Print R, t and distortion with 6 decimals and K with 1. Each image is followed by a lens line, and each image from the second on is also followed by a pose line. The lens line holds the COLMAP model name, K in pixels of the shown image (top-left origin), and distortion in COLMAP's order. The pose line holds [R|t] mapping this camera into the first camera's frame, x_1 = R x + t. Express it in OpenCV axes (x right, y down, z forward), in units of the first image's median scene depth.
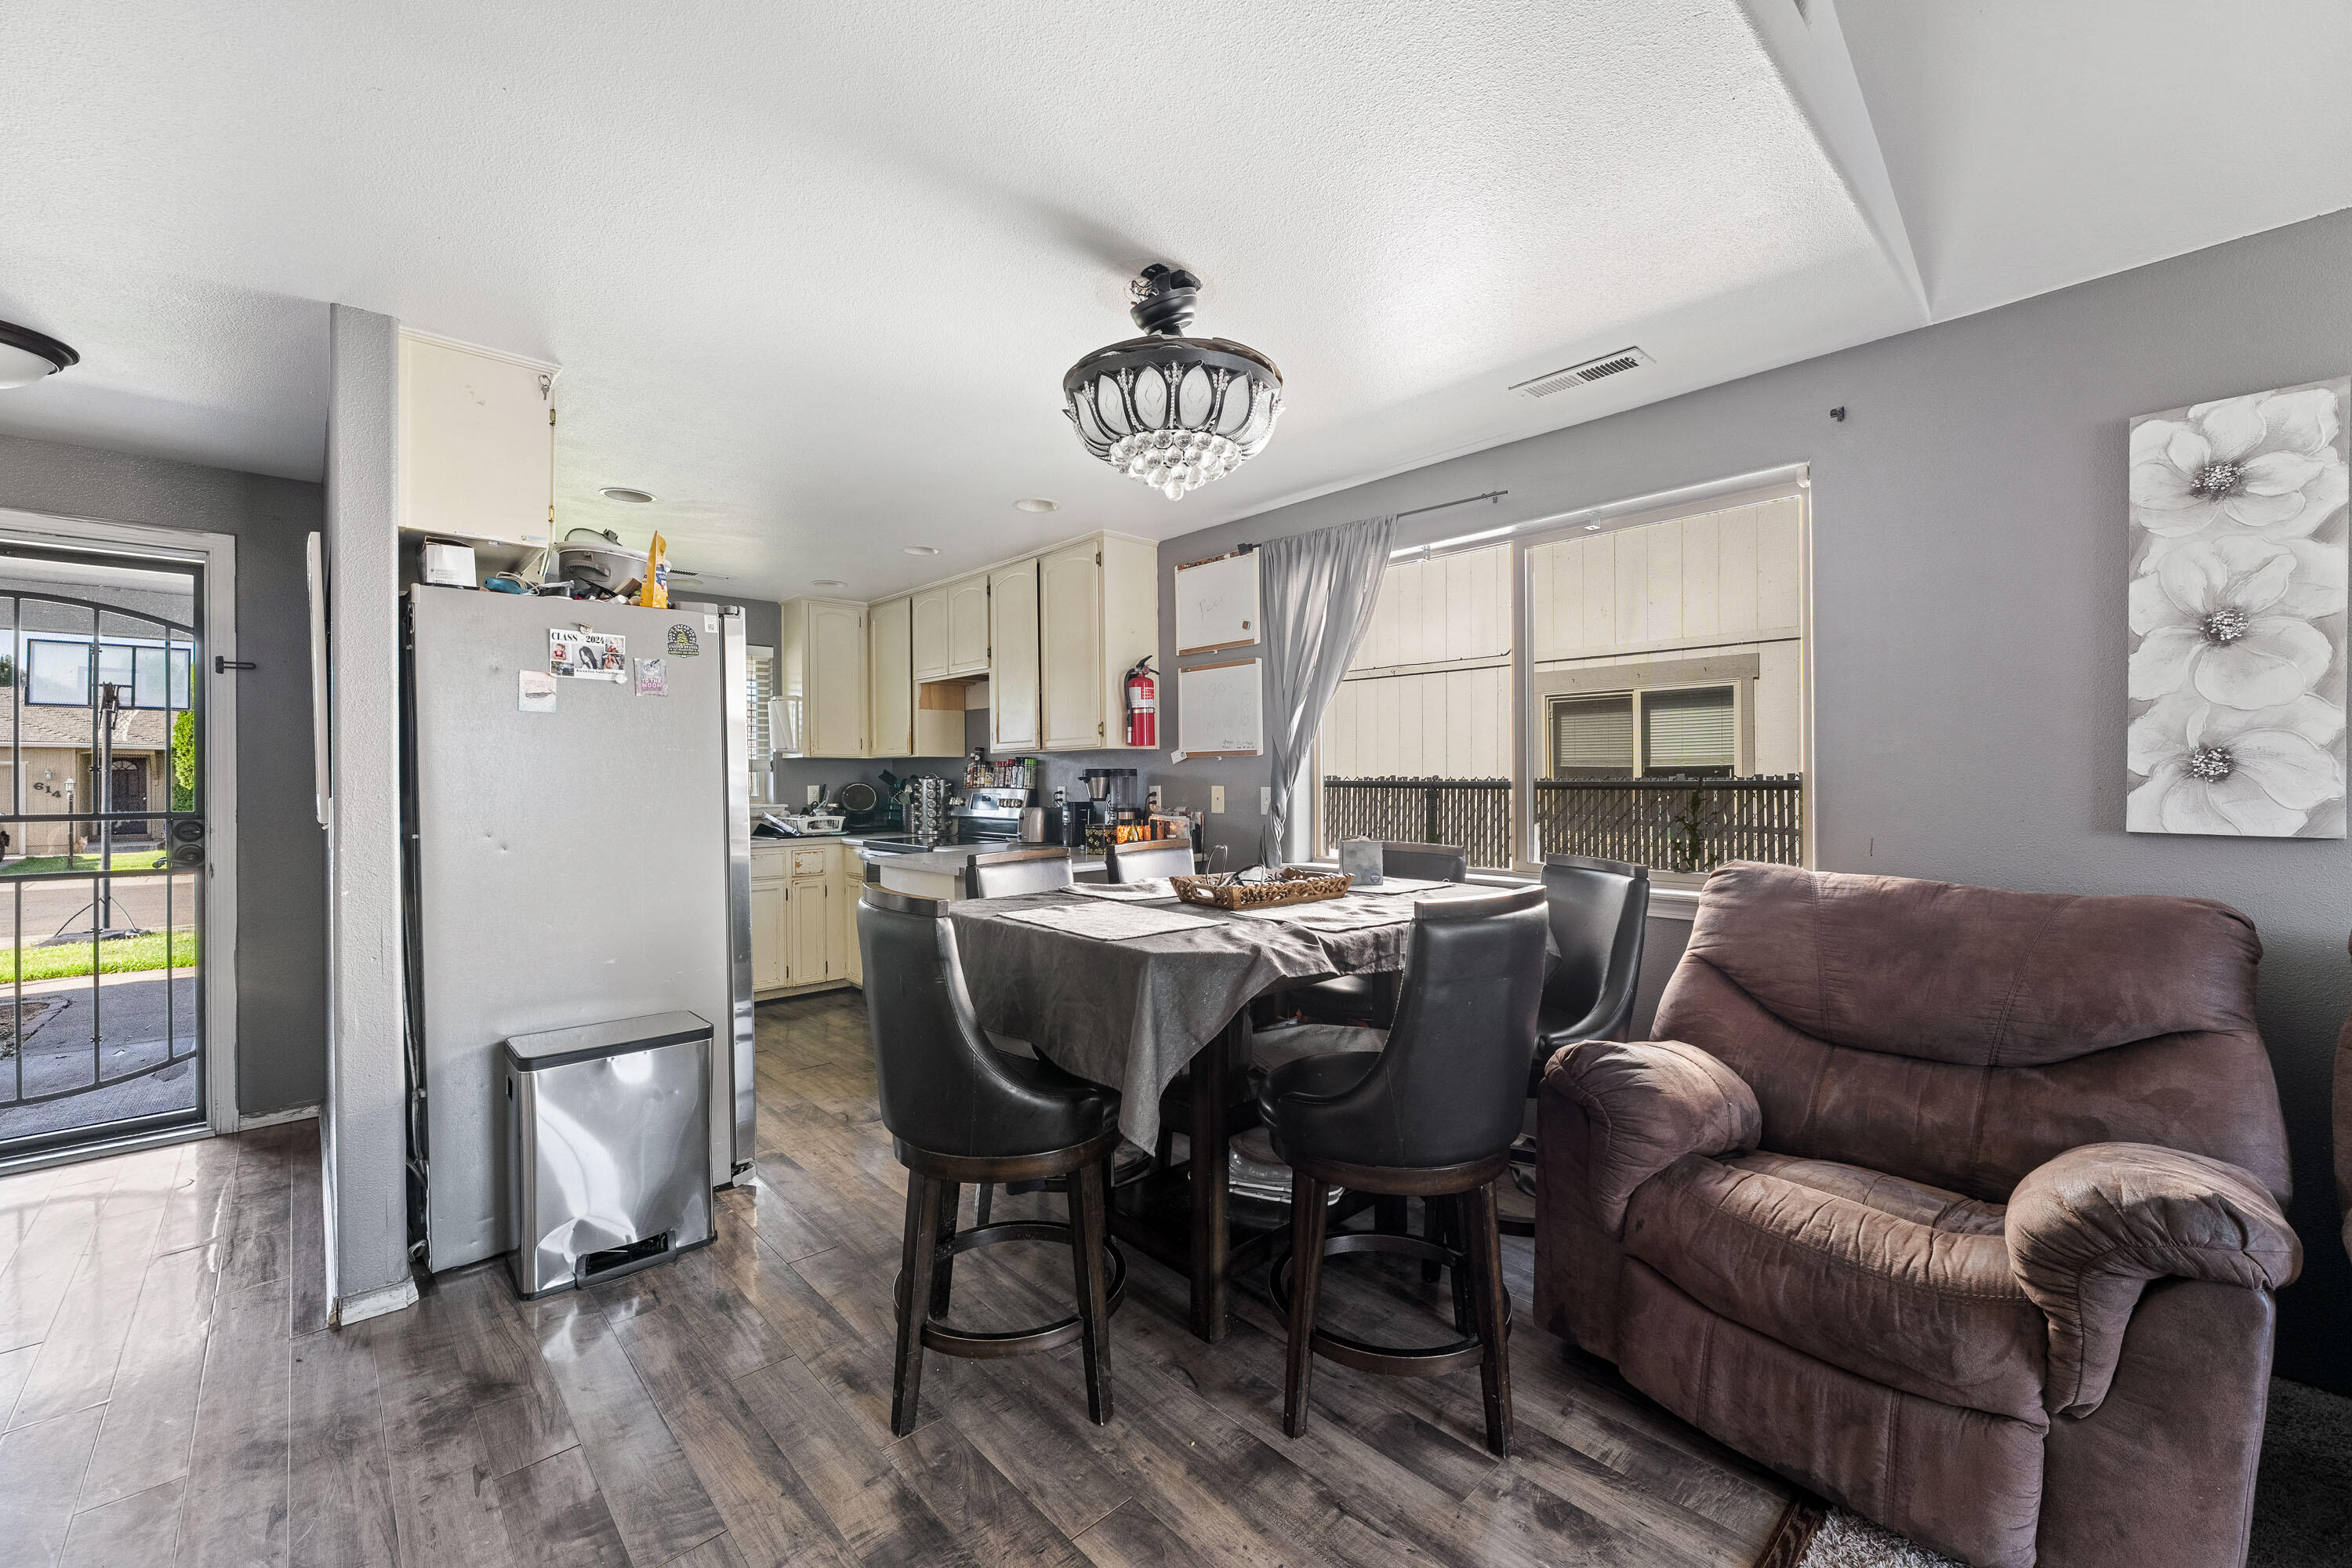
lens RADIAL K [[941.0, 0, 1172.5], [0, 941.0, 780.9], [0, 0, 1]] dist [-0.002074, -0.000213]
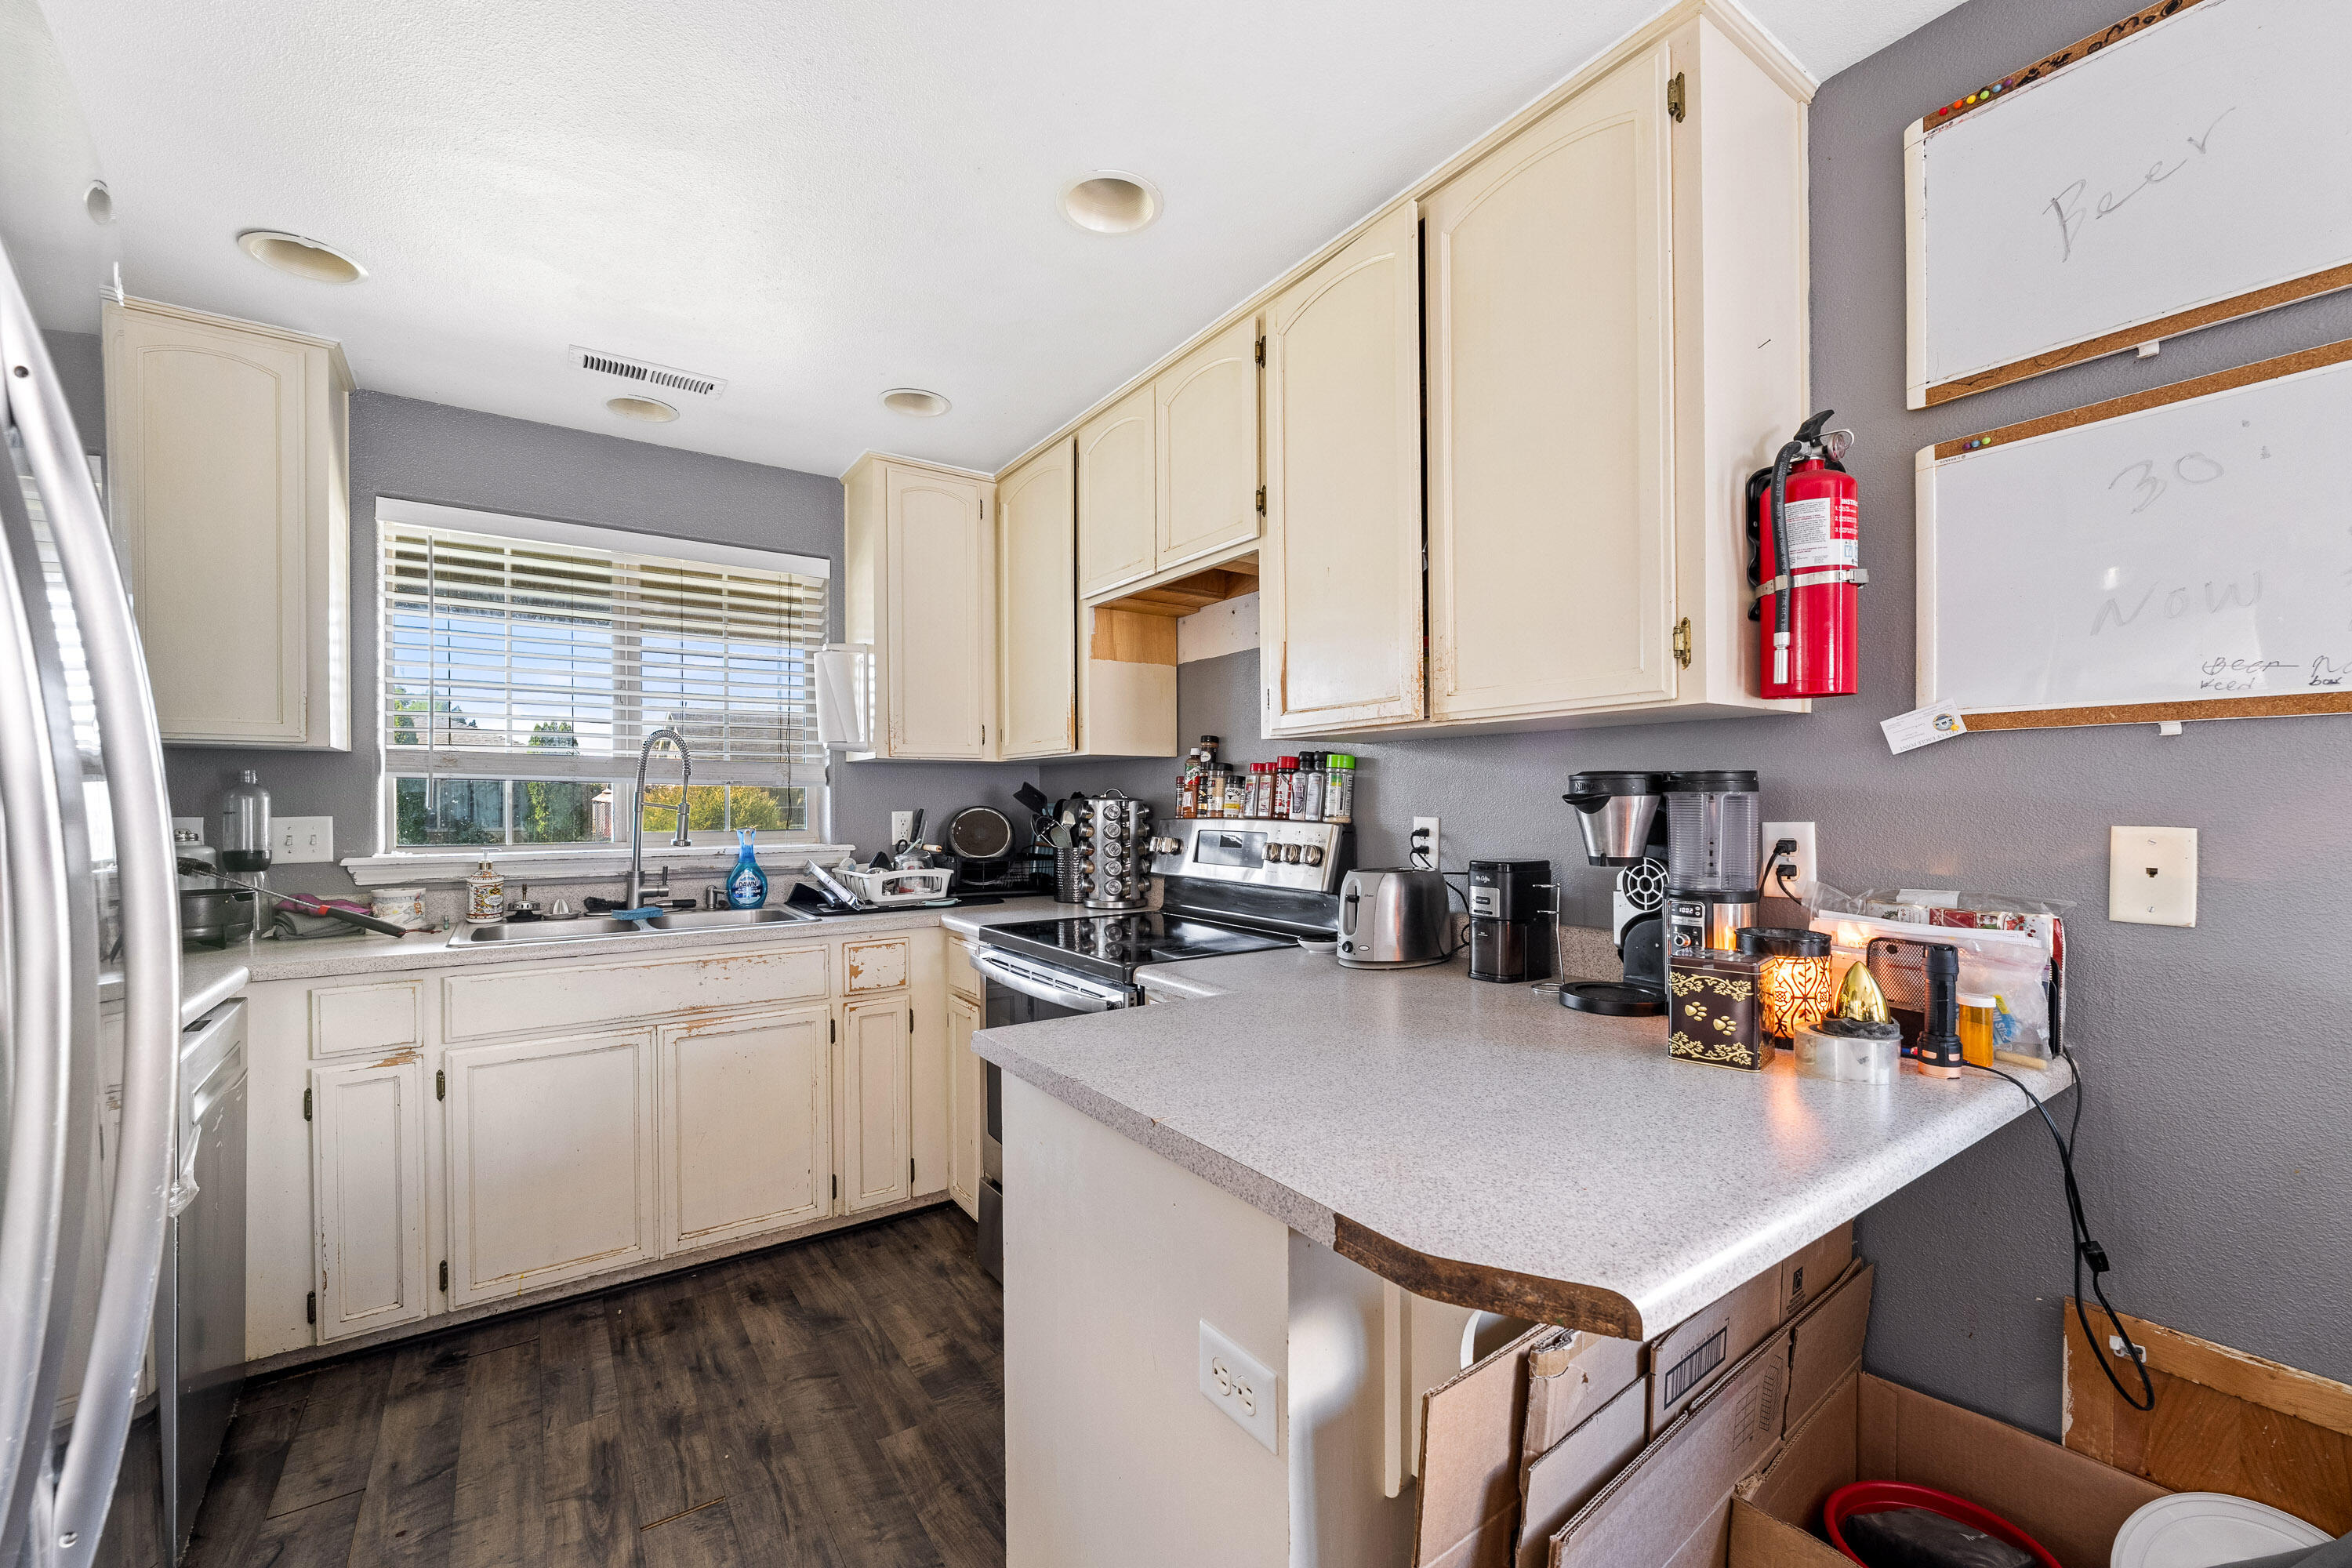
lens RADIAL K [[945.9, 0, 1179.3], [0, 945.9, 794.7], [0, 0, 1]] dist [-0.000785, 0.000078]
pose [[0.989689, 0.000688, -0.143232, -0.339082], [-0.001720, 0.999973, -0.007084, -0.002737], [0.143223, 0.007257, 0.989664, 1.146969]]
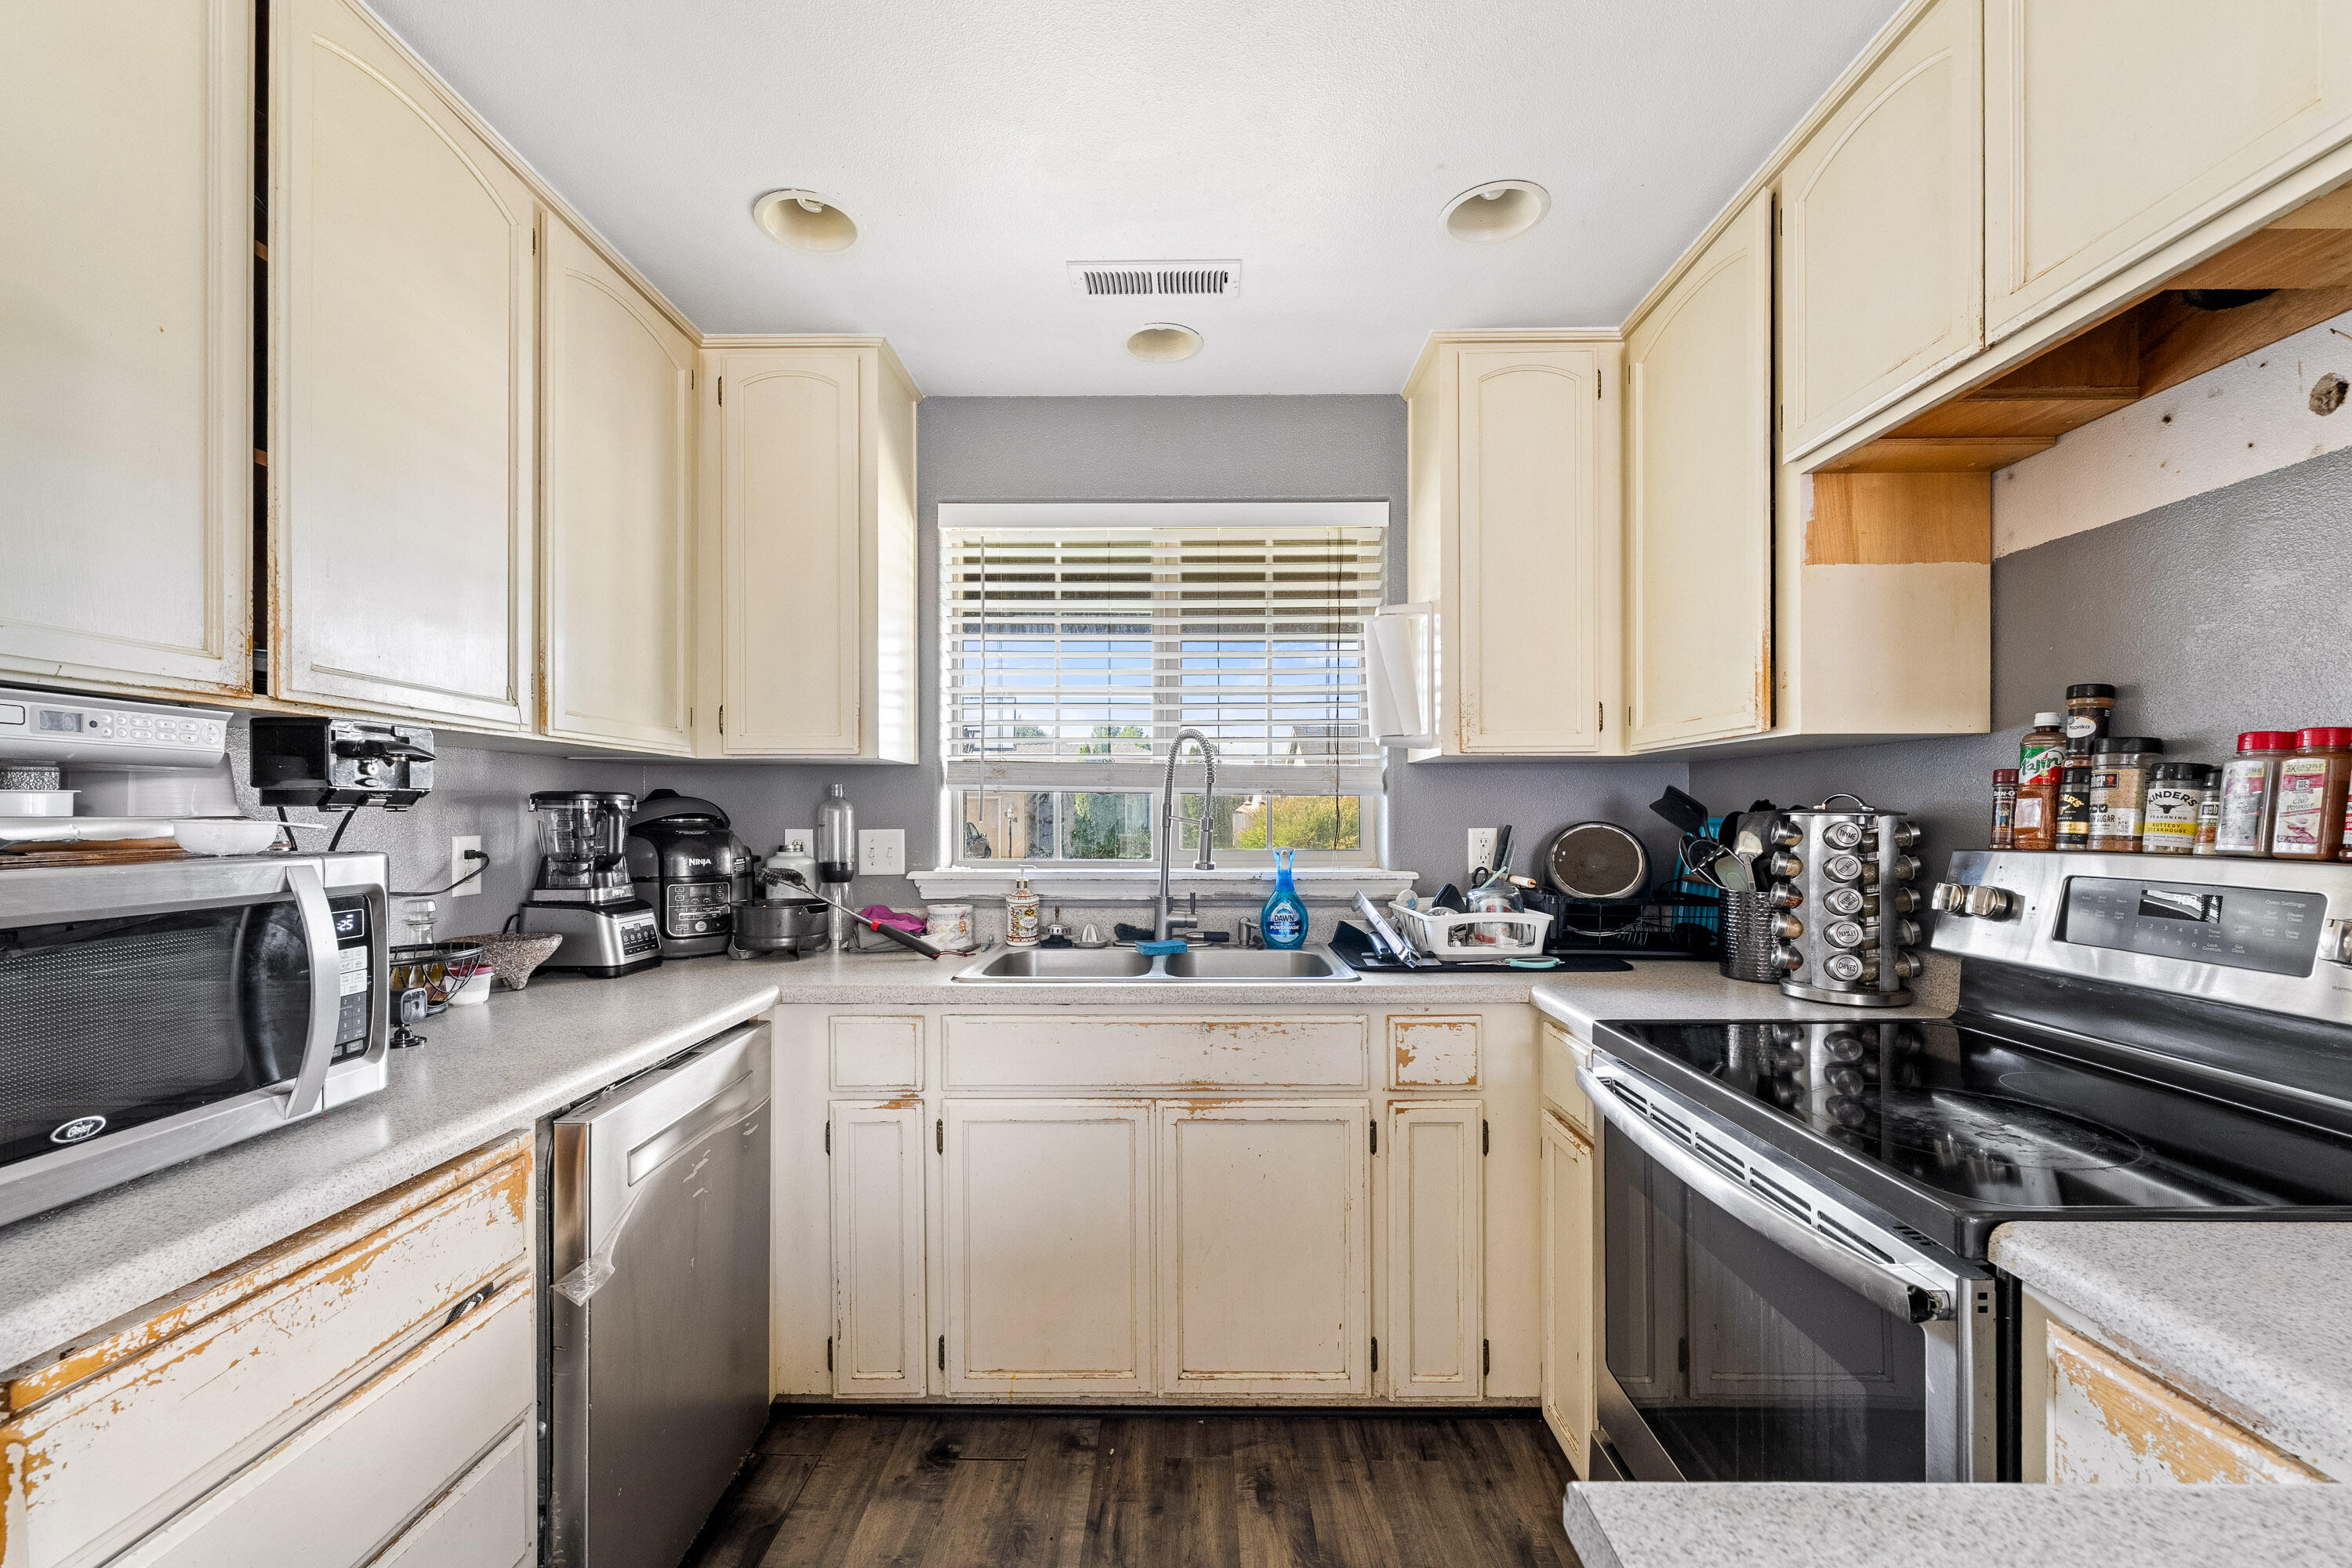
lens RADIAL K [[956.6, 0, 1176.7], [0, 956.6, 824.6], [0, 0, 1]] dist [-0.002198, -0.000041]
pose [[0.721644, 0.011632, -0.692167, -0.463491], [-0.002225, 0.999893, 0.014483, -0.005454], [0.692261, -0.008911, 0.721592, 1.488109]]
